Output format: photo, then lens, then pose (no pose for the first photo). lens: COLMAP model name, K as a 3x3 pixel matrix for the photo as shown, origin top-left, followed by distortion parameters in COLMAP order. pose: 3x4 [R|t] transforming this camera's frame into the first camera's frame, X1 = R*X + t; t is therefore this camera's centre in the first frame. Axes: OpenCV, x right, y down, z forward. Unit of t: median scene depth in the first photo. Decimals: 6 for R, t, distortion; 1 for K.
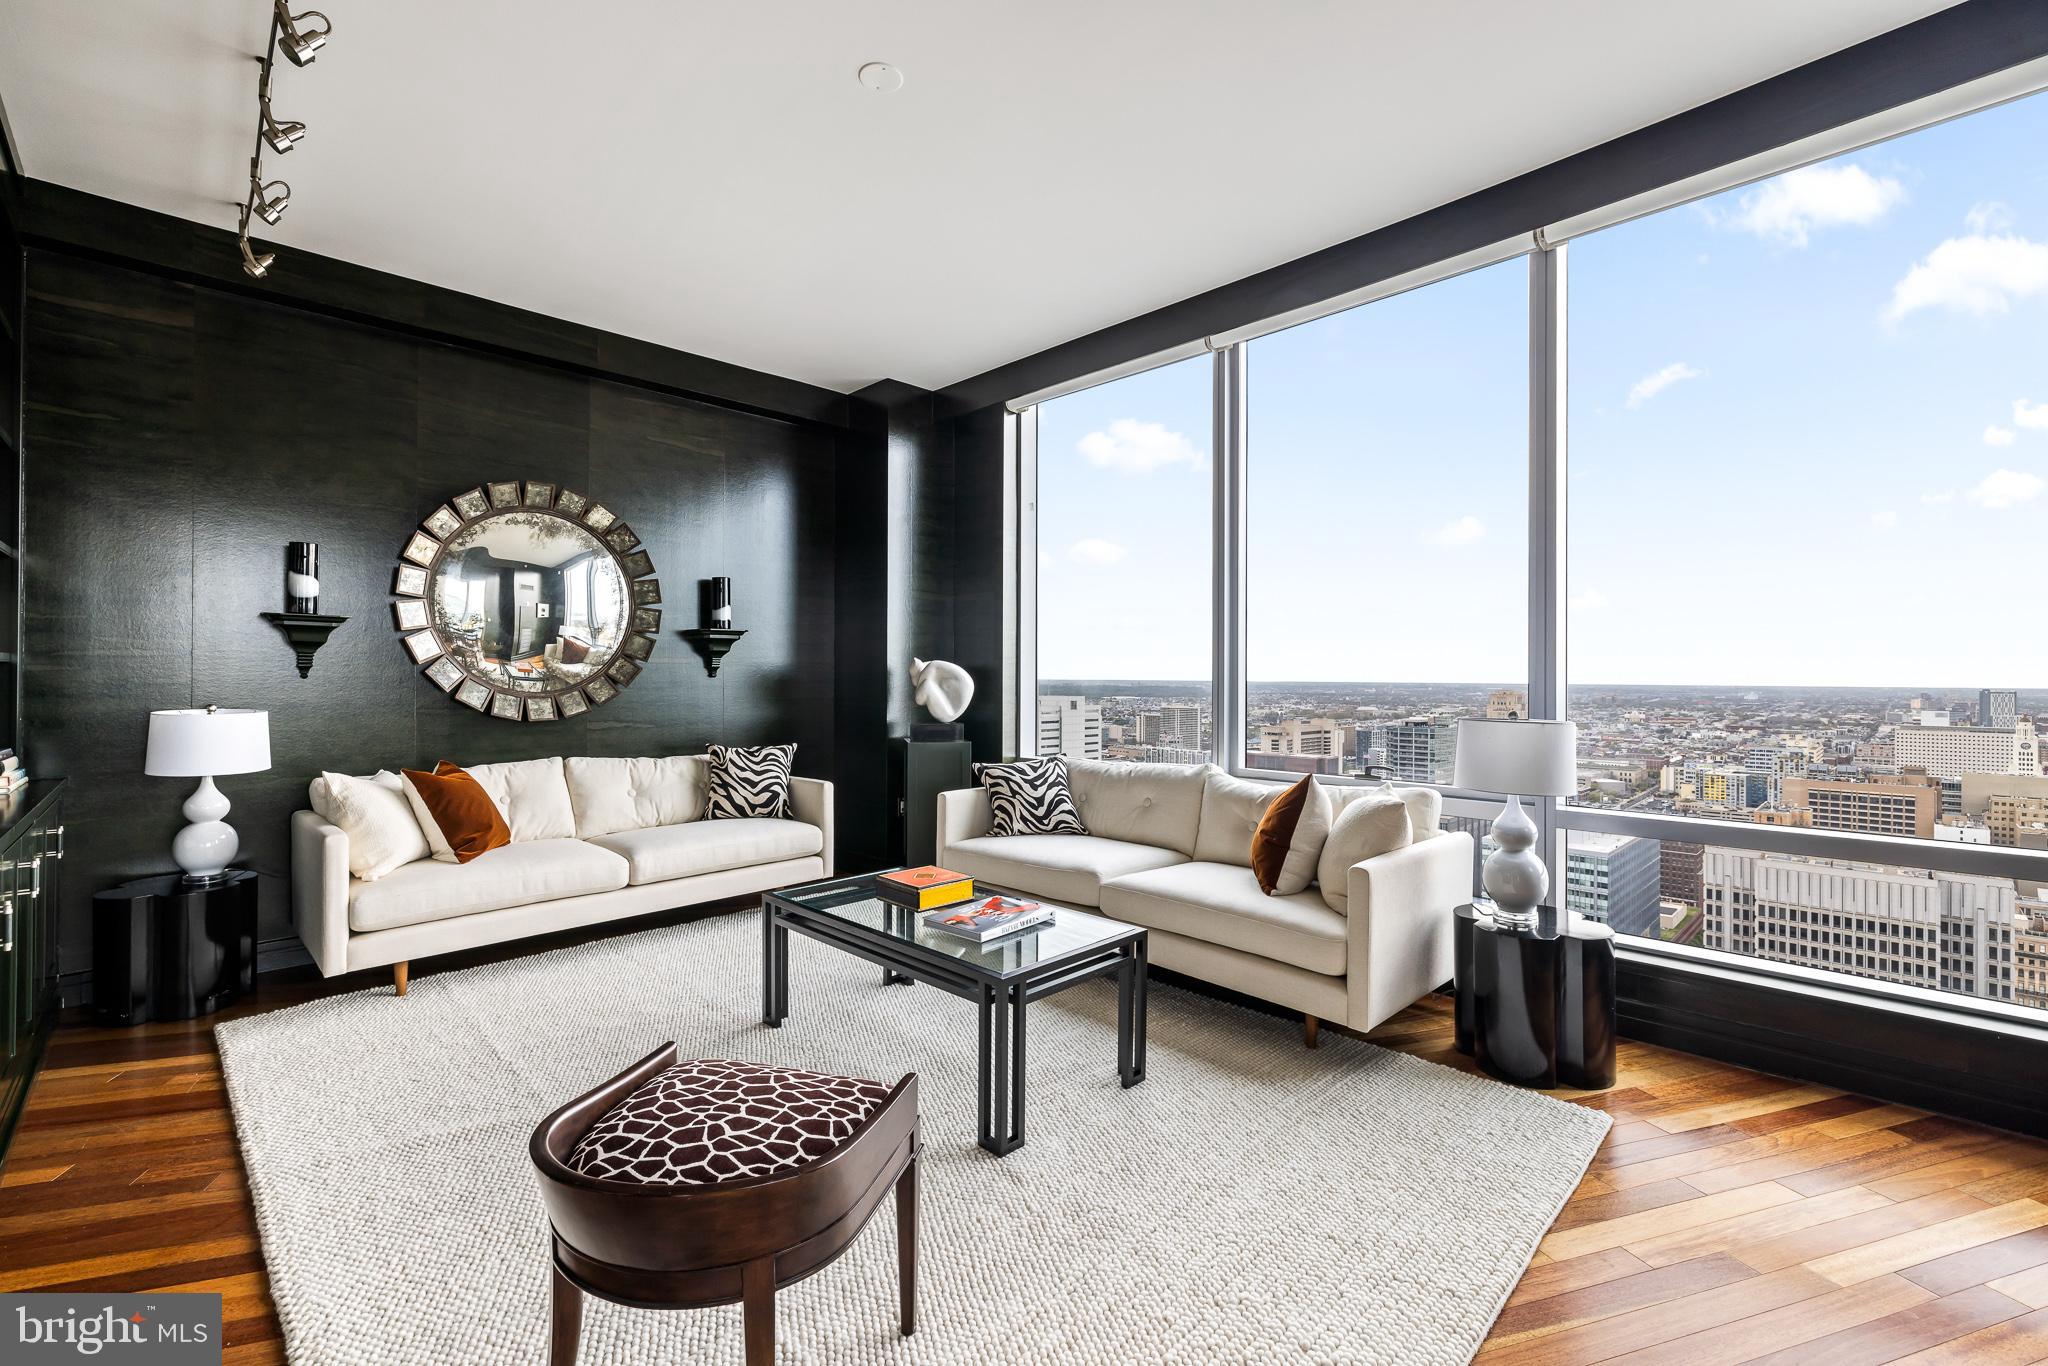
lens RADIAL K [[866.6, 0, 1024.0], [0, 866.6, 683.0], [0, 0, 1]] dist [-0.001563, -0.000187]
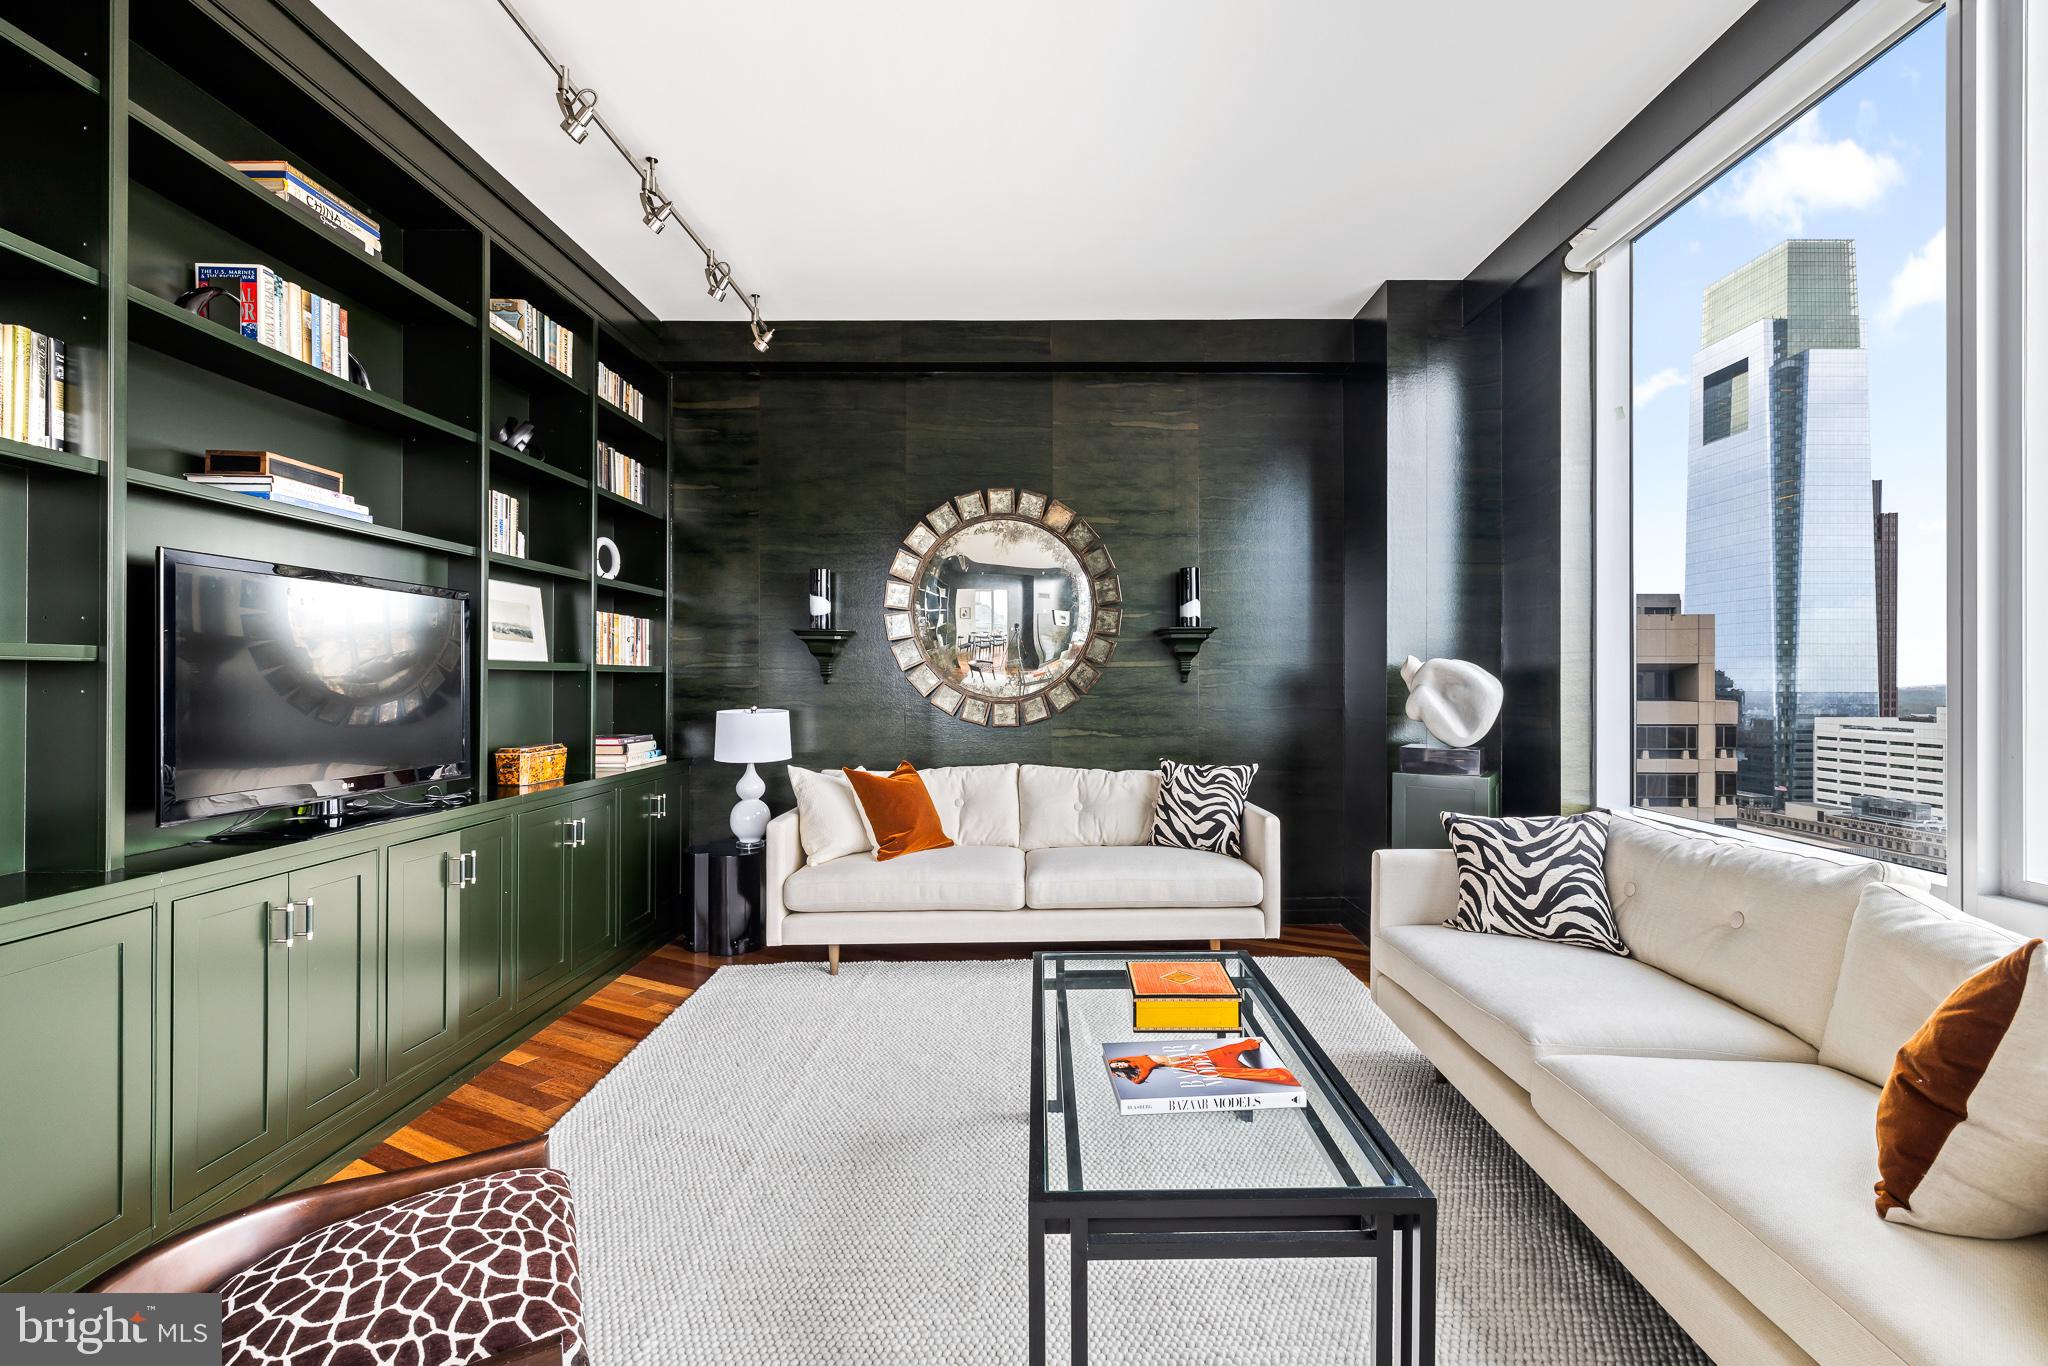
lens RADIAL K [[901.9, 0, 1024.0], [0, 901.9, 683.0], [0, 0, 1]] dist [-0.002928, 0.000383]
pose [[0.715207, -0.000927, -0.698912, 0.199191], [-0.002654, 0.999988, -0.004042, -0.002530], [0.698907, 0.004746, 0.715197, 0.283504]]
